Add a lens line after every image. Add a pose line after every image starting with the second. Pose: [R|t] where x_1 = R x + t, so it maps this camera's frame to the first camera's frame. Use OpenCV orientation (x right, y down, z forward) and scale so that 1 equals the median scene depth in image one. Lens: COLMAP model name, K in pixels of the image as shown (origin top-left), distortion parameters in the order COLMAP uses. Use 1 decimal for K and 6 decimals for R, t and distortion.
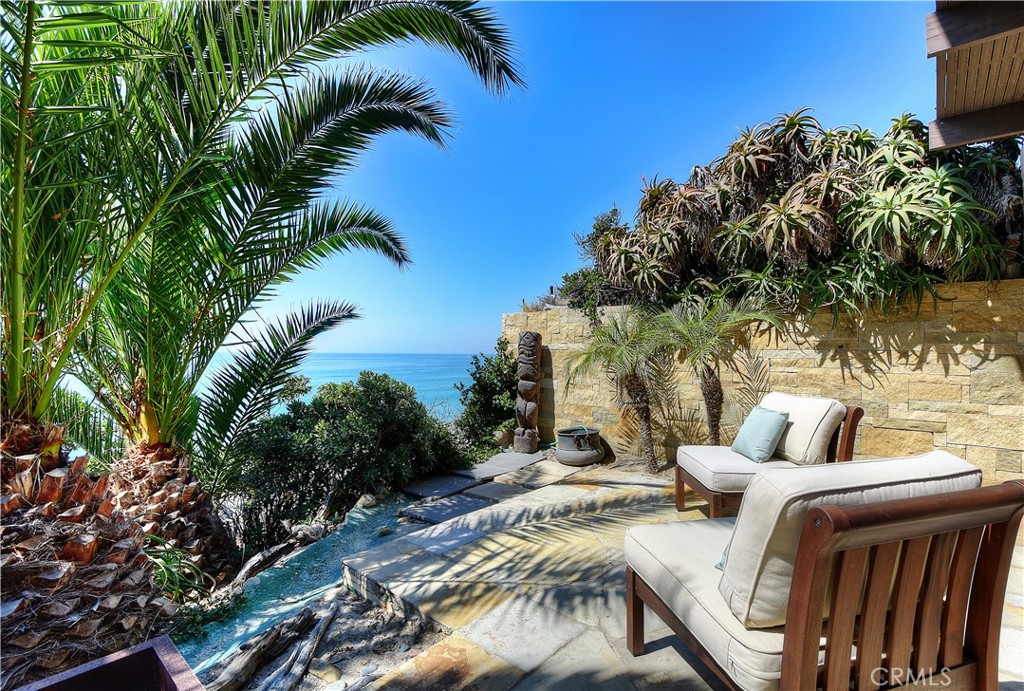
lens RADIAL K [[456.5, 0, 510.9], [0, 456.5, 345.8], [0, 0, 1]] dist [-0.017768, -0.000015]
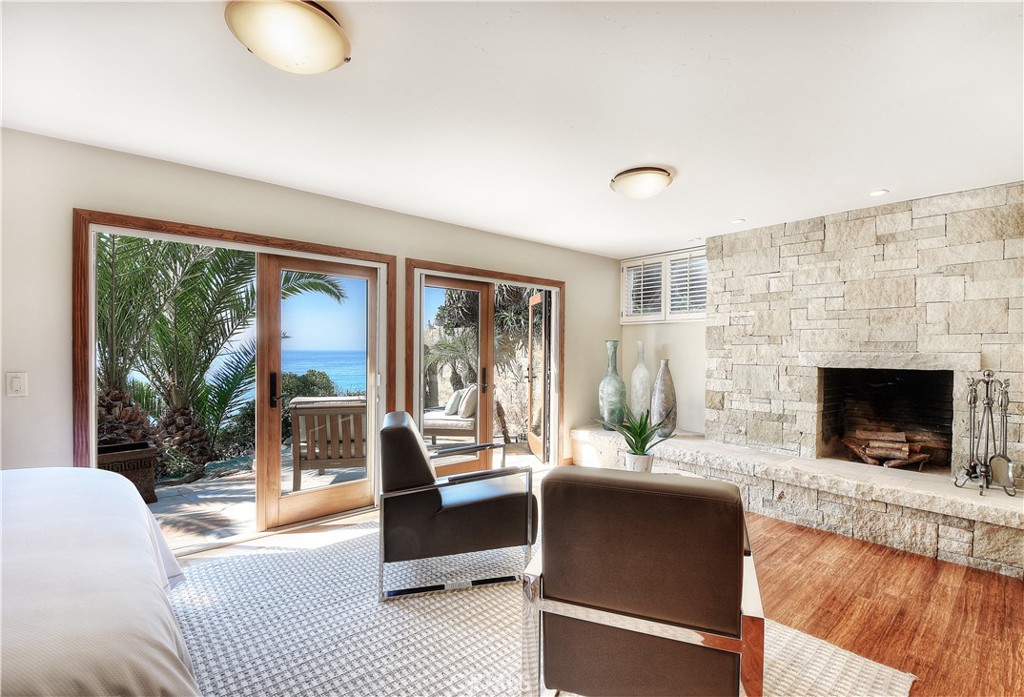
lens RADIAL K [[467.8, 0, 513.3], [0, 467.8, 353.5], [0, 0, 1]] dist [-0.004083, -0.000443]
pose [[0.992202, 0.002741, -0.124606, 0.737315], [0.000131, 0.999735, 0.023039, -0.047899], [0.124636, -0.022876, 0.991939, -0.670510]]
